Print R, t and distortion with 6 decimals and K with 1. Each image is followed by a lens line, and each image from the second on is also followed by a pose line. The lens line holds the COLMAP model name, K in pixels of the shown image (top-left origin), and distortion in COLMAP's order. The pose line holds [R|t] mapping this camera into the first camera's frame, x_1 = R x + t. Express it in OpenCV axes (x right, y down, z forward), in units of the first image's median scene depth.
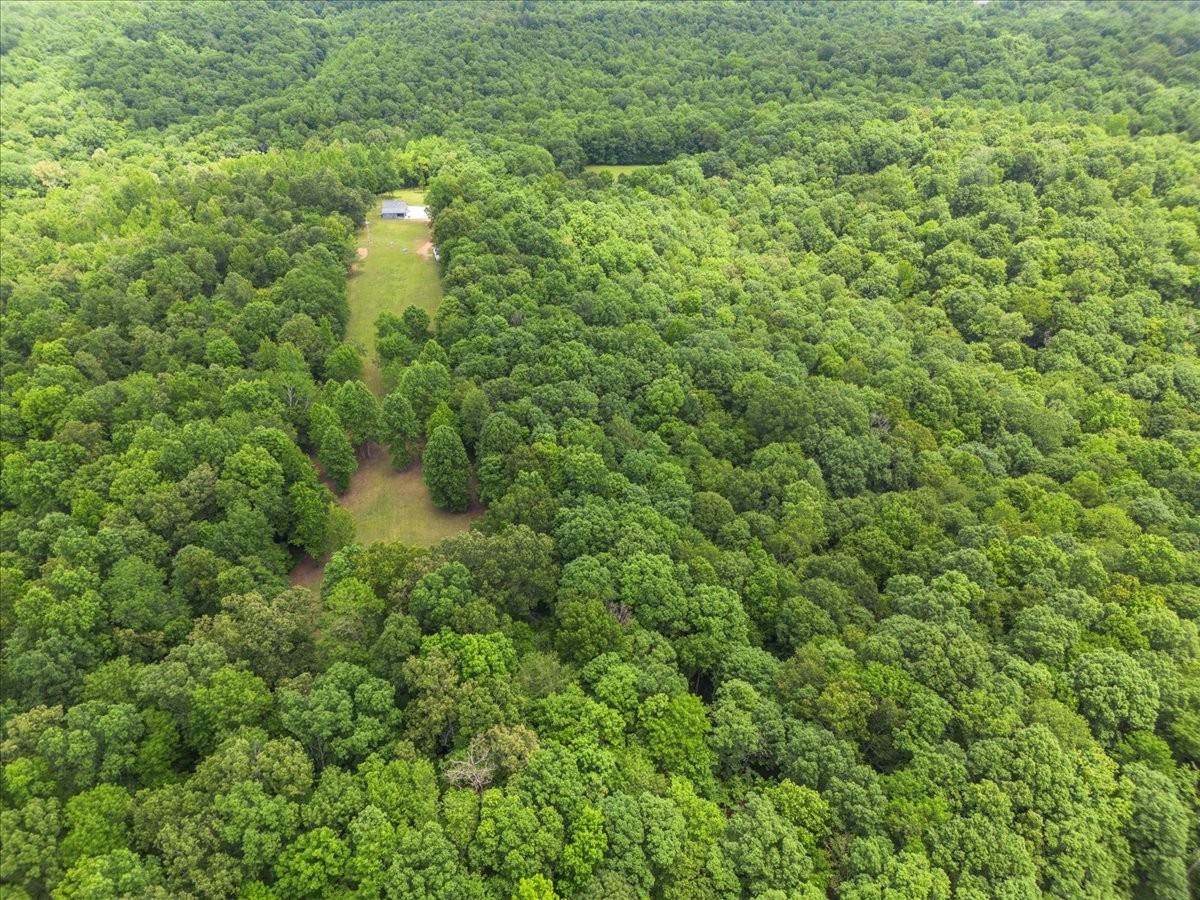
lens RADIAL K [[847.7, 0, 594.9], [0, 847.7, 450.9], [0, 0, 1]] dist [0.074468, -0.074393]
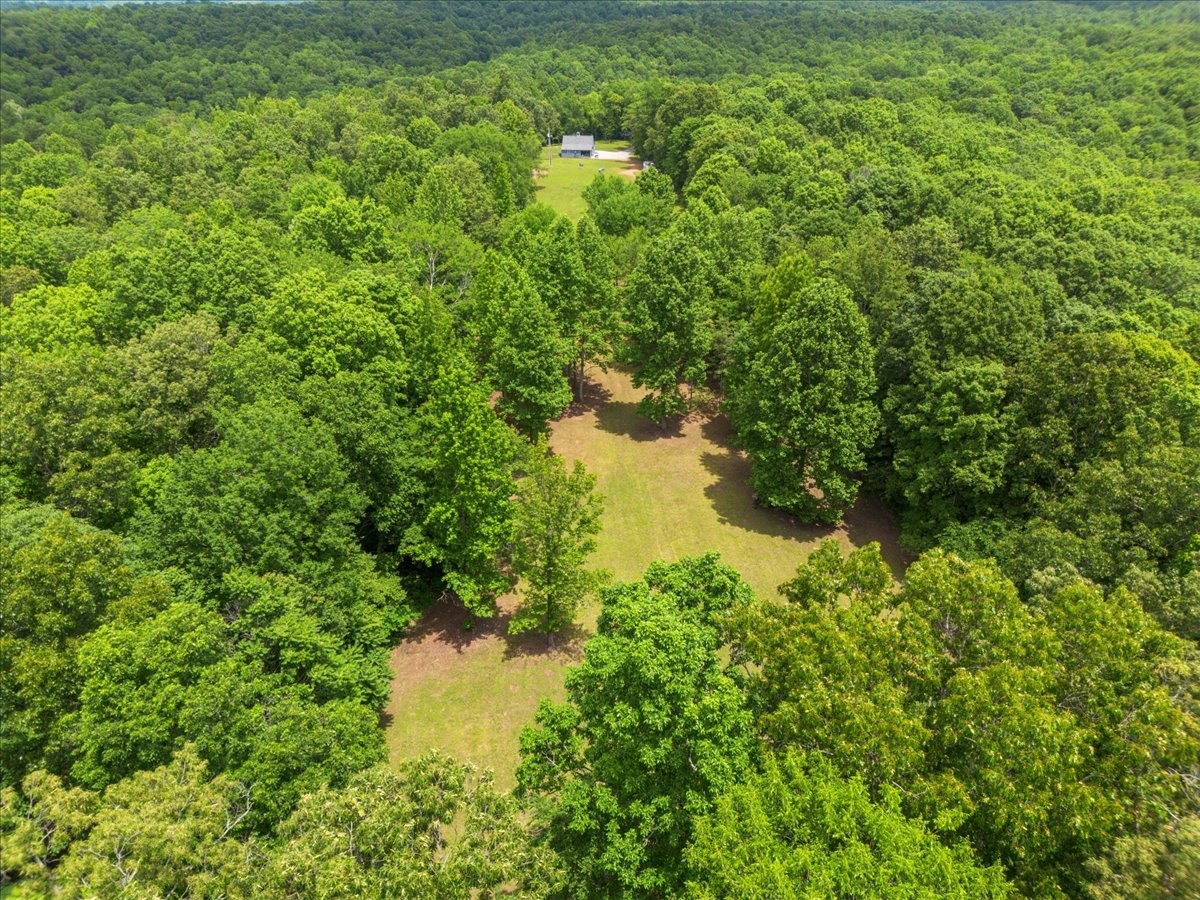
lens RADIAL K [[847.7, 0, 594.9], [0, 847.7, 450.9], [0, 0, 1]] dist [0.074468, -0.074393]
pose [[0.989156, 0.073882, -0.126932, -0.073288], [-0.084454, 0.993208, -0.080034, 0.026874], [0.120157, 0.089886, 0.988677, 0.202226]]
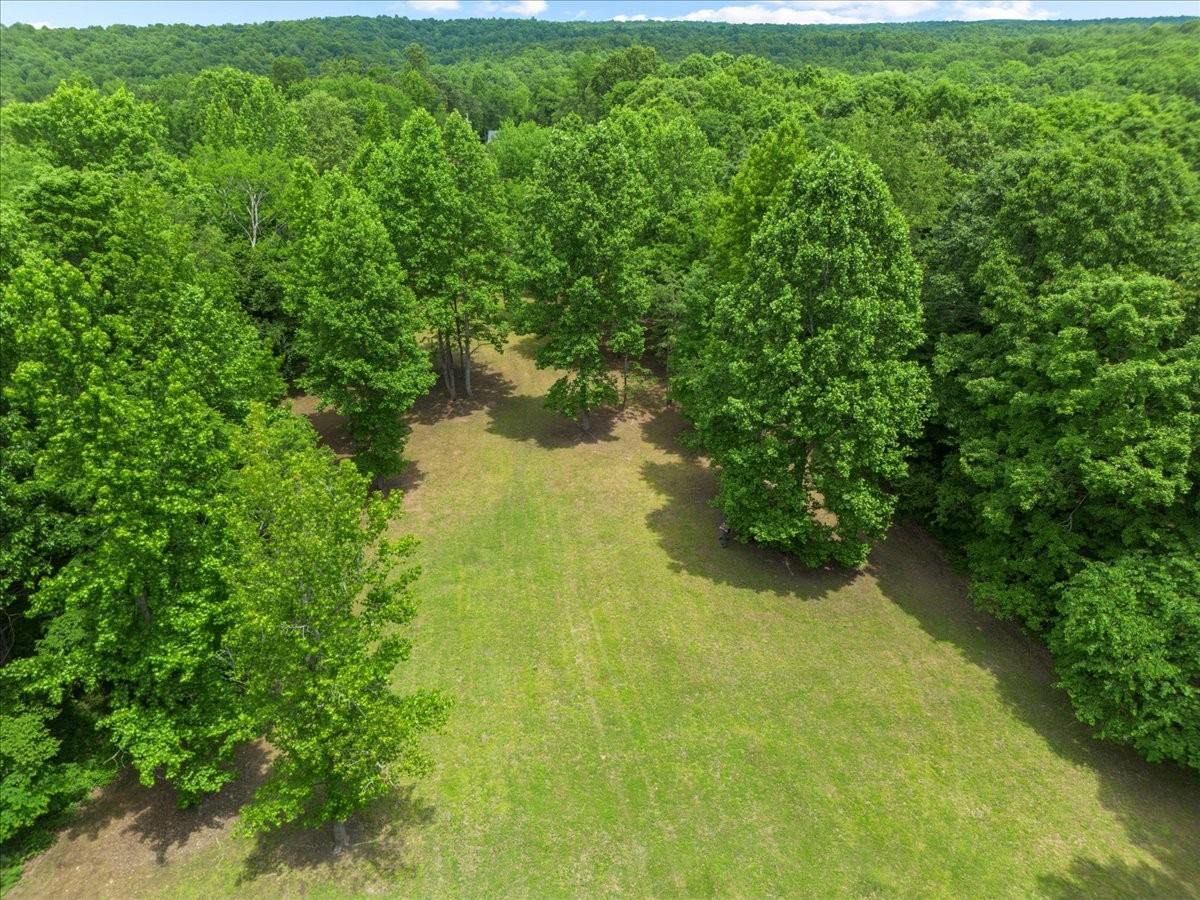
lens RADIAL K [[847.7, 0, 594.9], [0, 847.7, 450.9], [0, 0, 1]] dist [0.074468, -0.074393]
pose [[0.996271, 0.039034, -0.076949, -0.071419], [-0.048005, 0.991803, -0.118414, 0.024289], [0.071696, 0.121667, 0.989978, 0.255534]]
